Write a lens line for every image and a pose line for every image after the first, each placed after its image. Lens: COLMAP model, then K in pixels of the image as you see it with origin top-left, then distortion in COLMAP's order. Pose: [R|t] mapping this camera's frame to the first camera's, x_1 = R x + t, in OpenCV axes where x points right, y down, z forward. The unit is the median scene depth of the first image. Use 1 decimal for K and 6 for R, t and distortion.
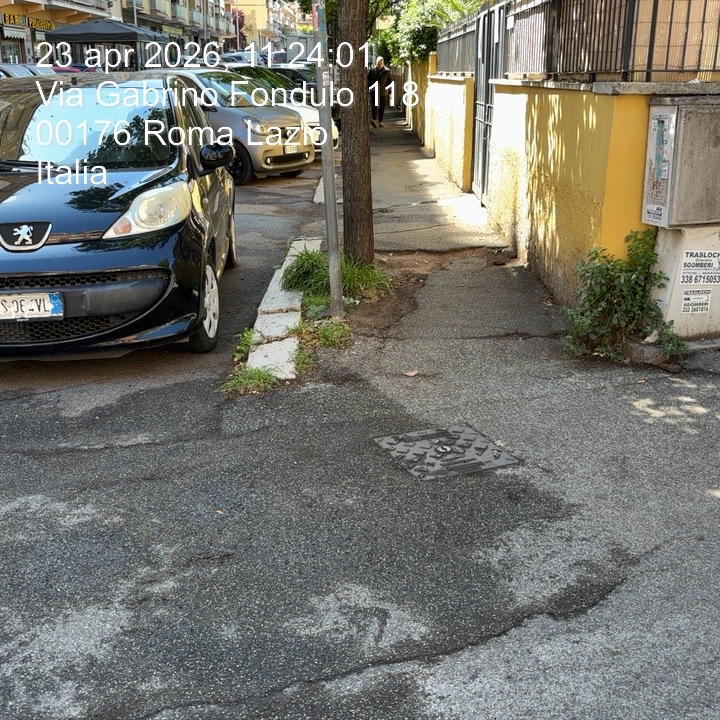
lens RADIAL K [[871.8, 0, 360.4], [0, 871.8, 359.8], [0, 0, 1]] dist [0.023679, 0.000000]
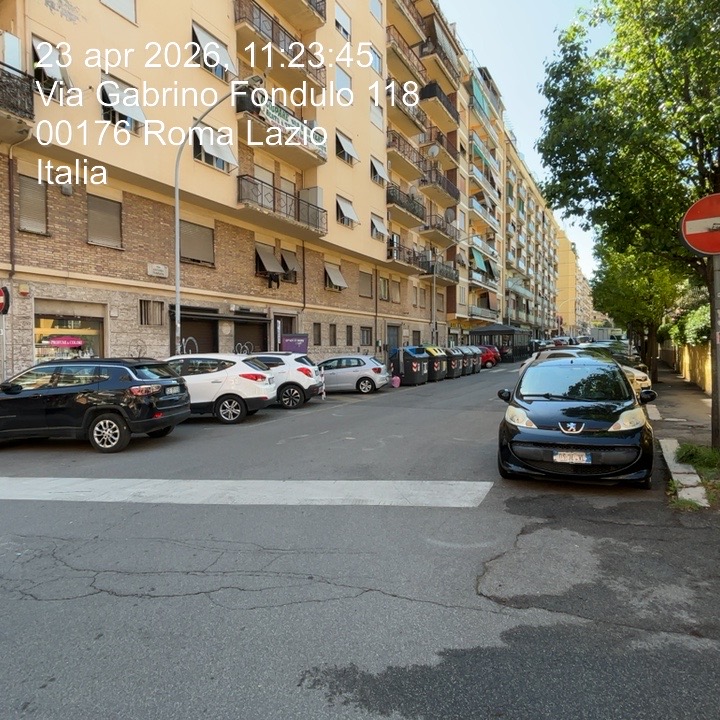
lens RADIAL K [[488.3, 0, 359.9], [0, 488.3, 360.3], [0, 0, 1]] dist [-0.004371, 0.000031]
pose [[0.888454, 0.008133, -0.458894, -0.286883], [-0.137059, 0.958922, -0.248362, 0.088949], [0.438024, 0.283554, 0.853072, -0.419780]]
